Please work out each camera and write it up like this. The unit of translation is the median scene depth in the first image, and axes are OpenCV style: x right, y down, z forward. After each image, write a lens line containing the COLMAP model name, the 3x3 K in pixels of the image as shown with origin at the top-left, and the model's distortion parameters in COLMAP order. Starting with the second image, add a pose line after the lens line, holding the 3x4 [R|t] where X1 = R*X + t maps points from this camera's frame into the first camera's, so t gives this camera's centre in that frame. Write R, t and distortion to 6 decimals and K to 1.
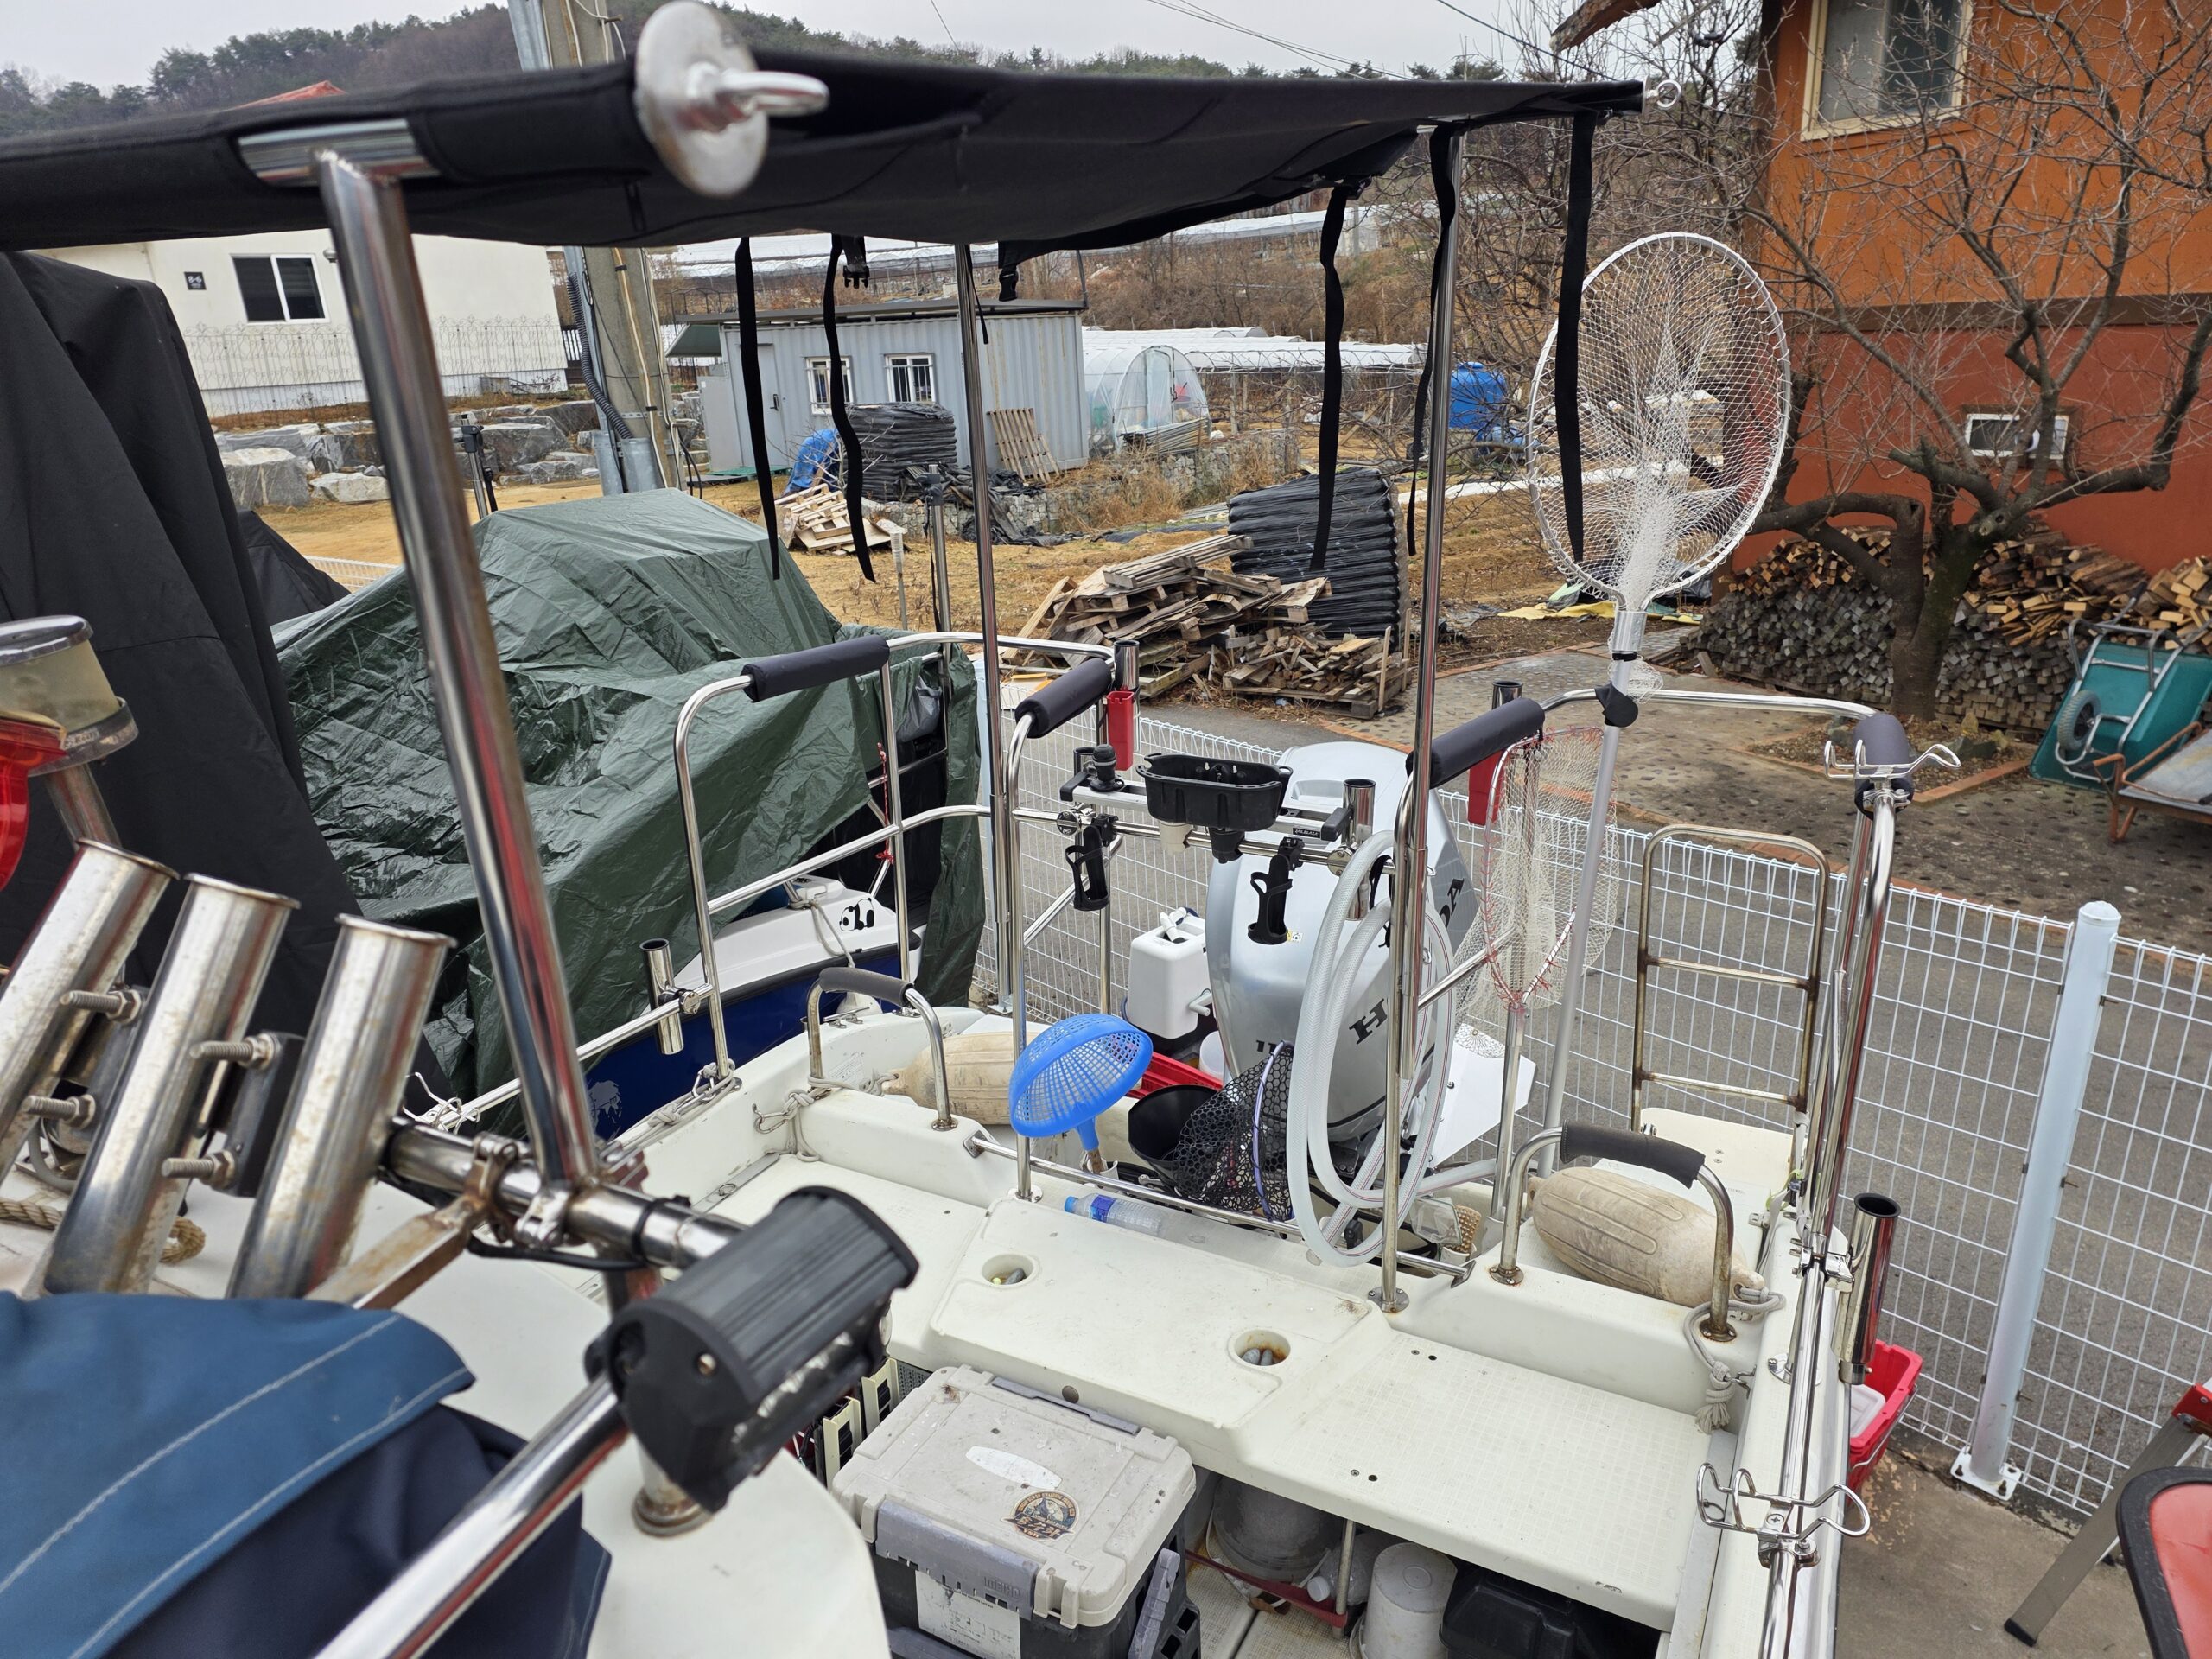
lens RADIAL K [[1475.3, 0, 1121.5], [0, 1475.3, 860.0], [0, 0, 1]] dist [0.092023, -0.063227]
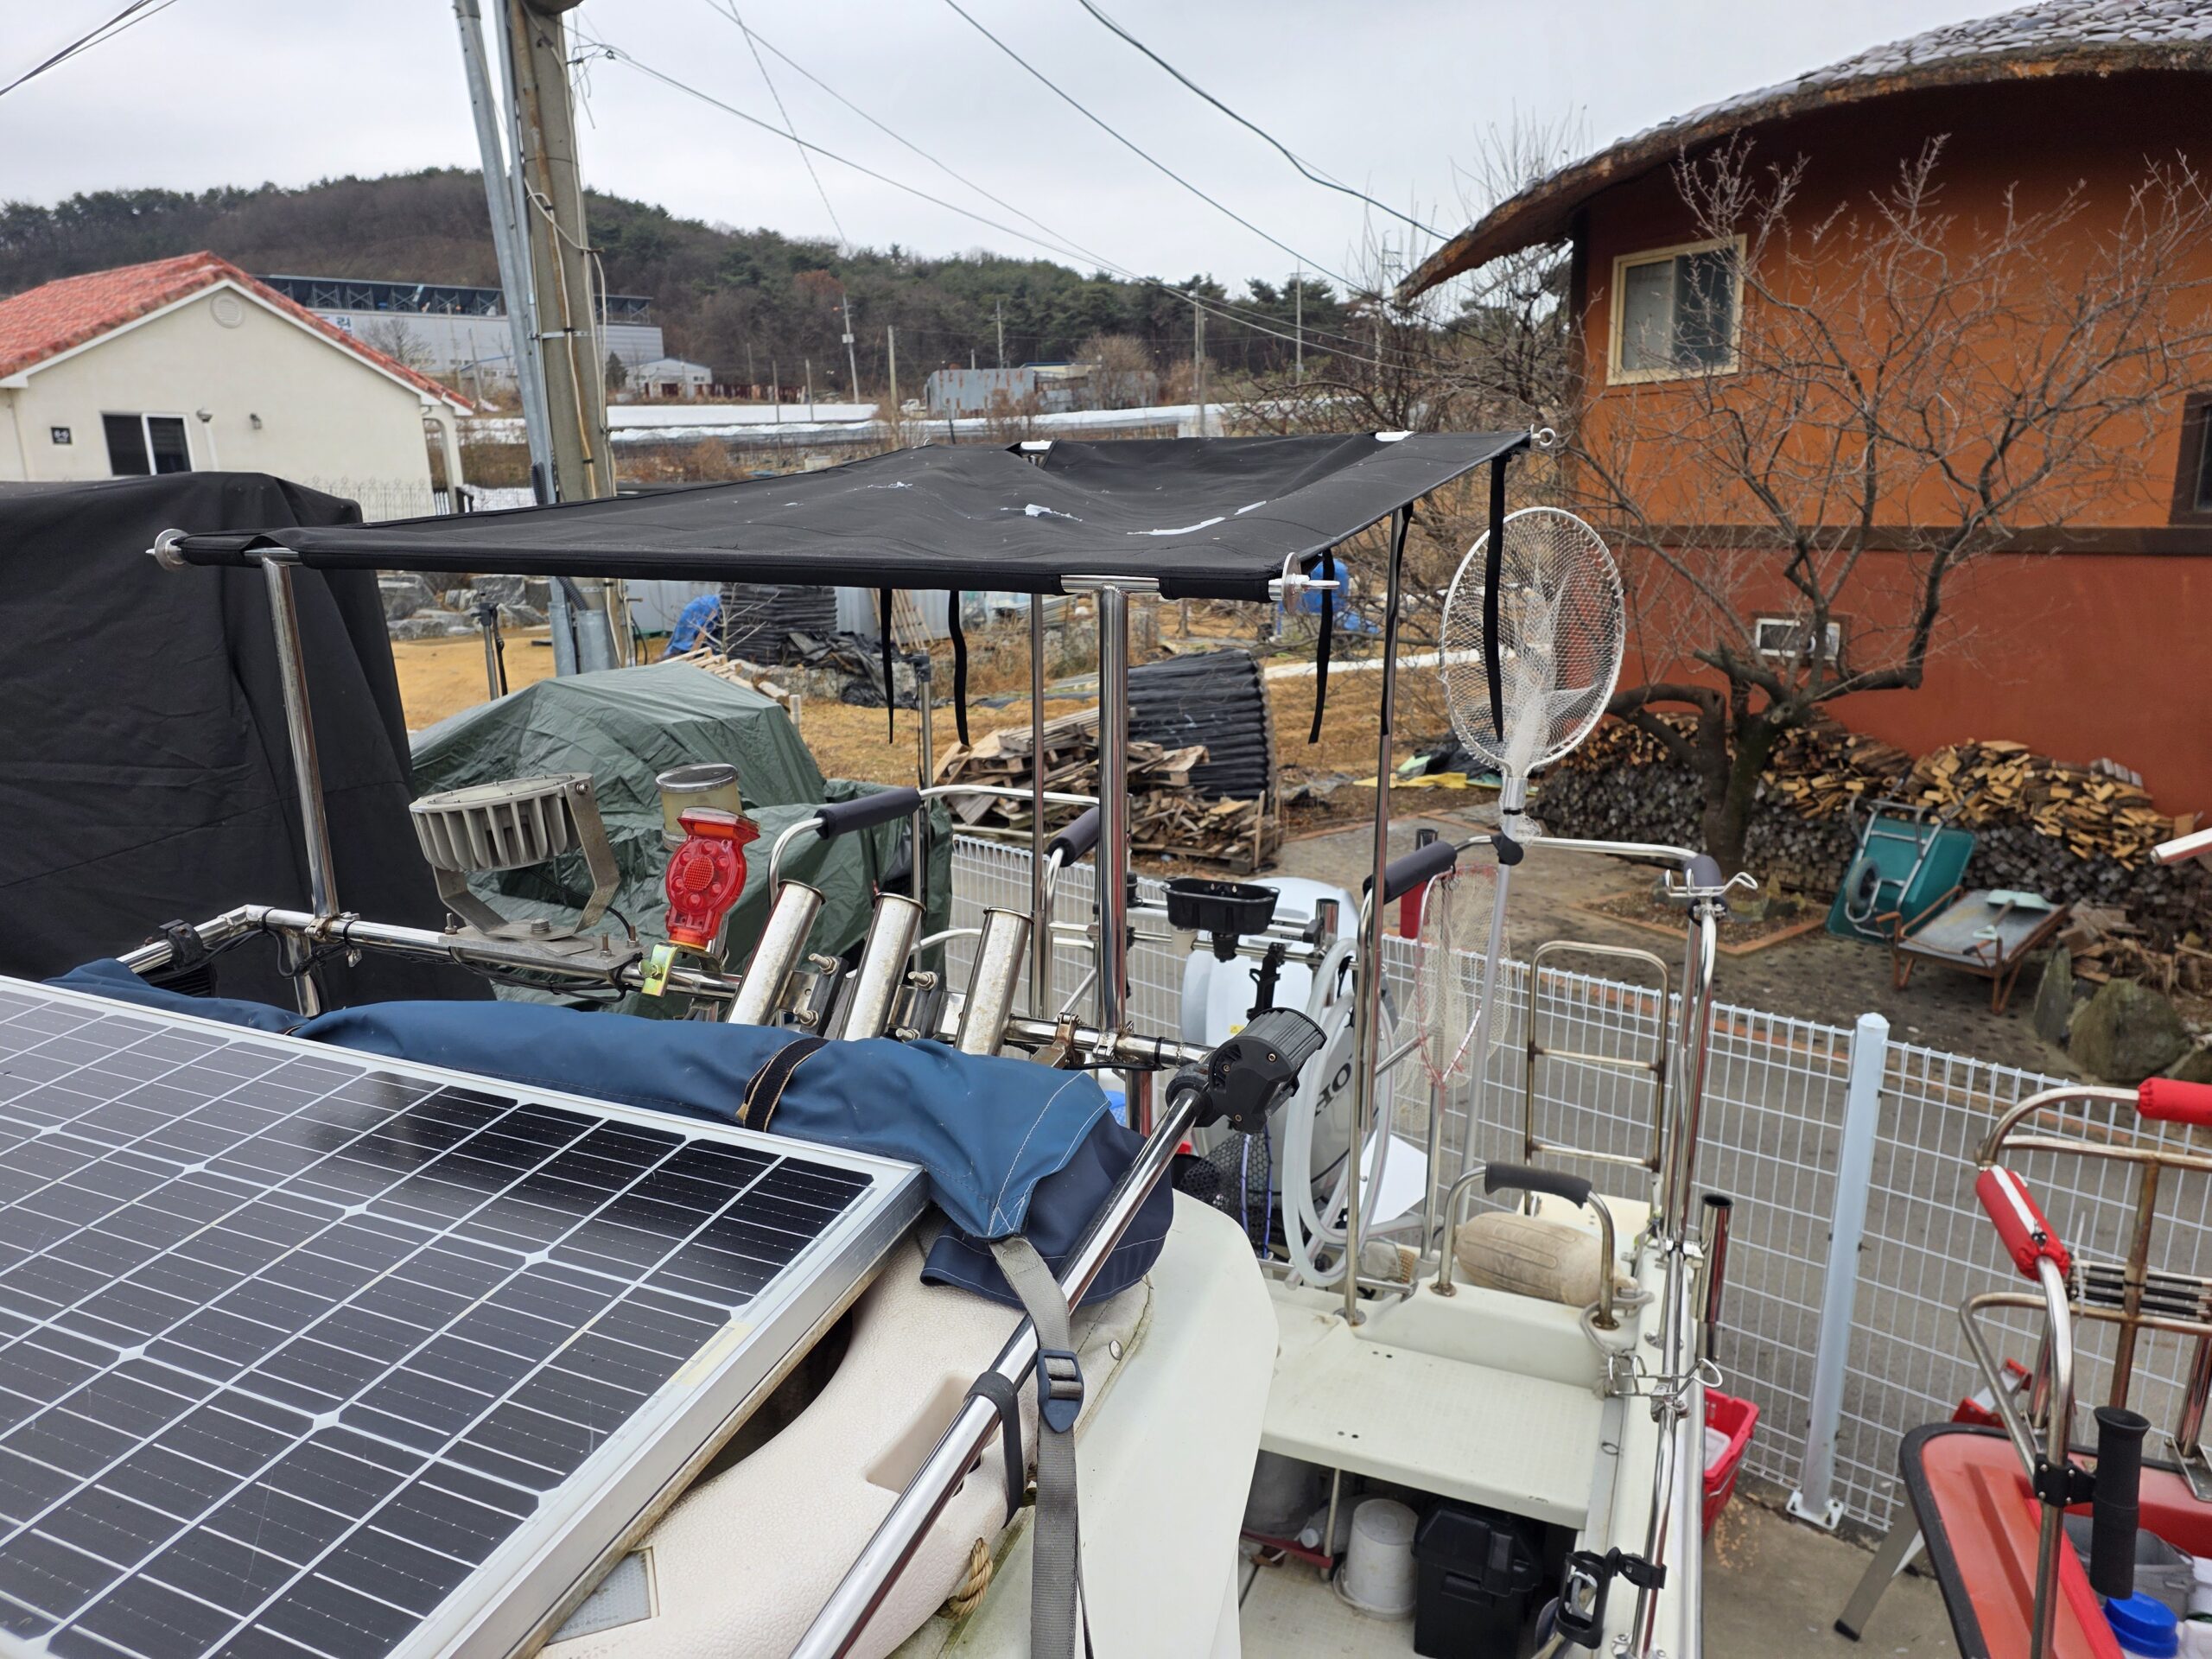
lens RADIAL K [[1484.8, 0, 1111.4], [0, 1484.8, 855.8], [0, 0, 1]] dist [0.113566, -0.105569]
pose [[0.995379, 0.010844, 0.095412, -0.043890], [-0.000079, 0.993696, -0.112111, 0.015624], [-0.096026, 0.111586, 0.989104, -0.083078]]
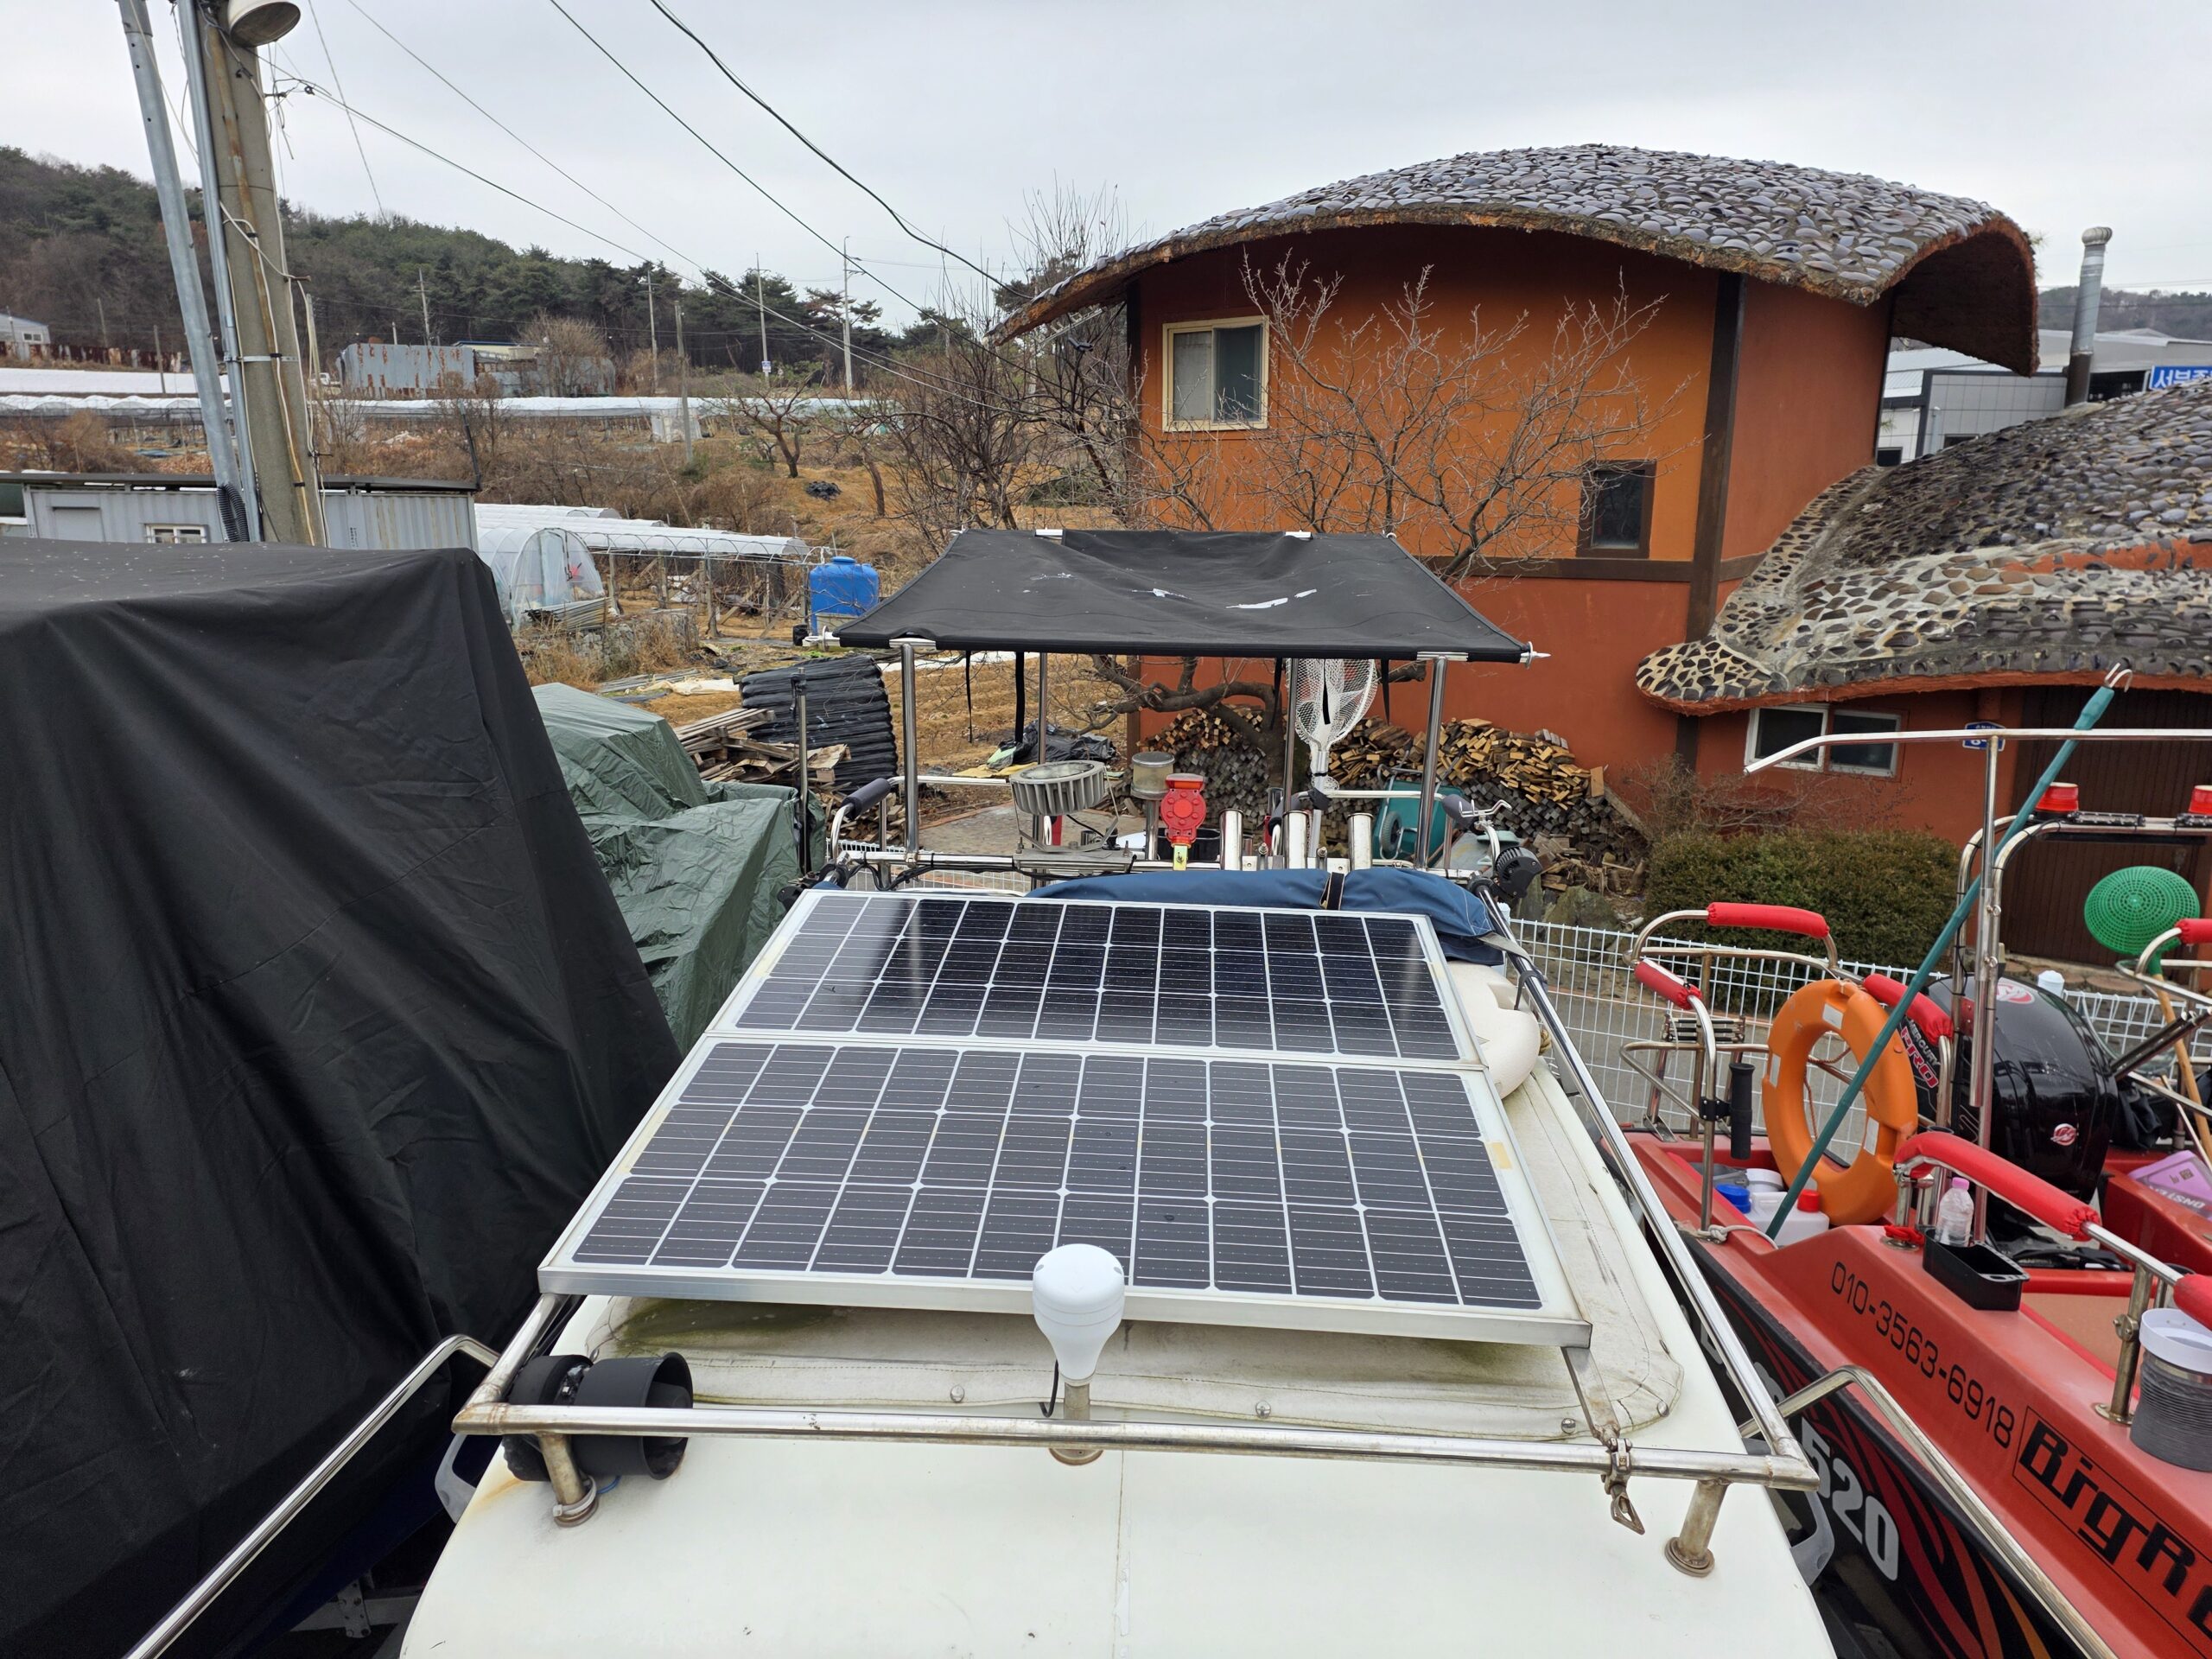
lens RADIAL K [[1475.3, 0, 1121.5], [0, 1475.3, 860.0], [0, 0, 1]] dist [0.092023, -0.063227]
pose [[0.902324, -0.053754, 0.427694, -0.229415], [0.101099, 0.990910, -0.088753, 0.036923], [-0.419035, 0.123323, 0.899556, -0.190008]]
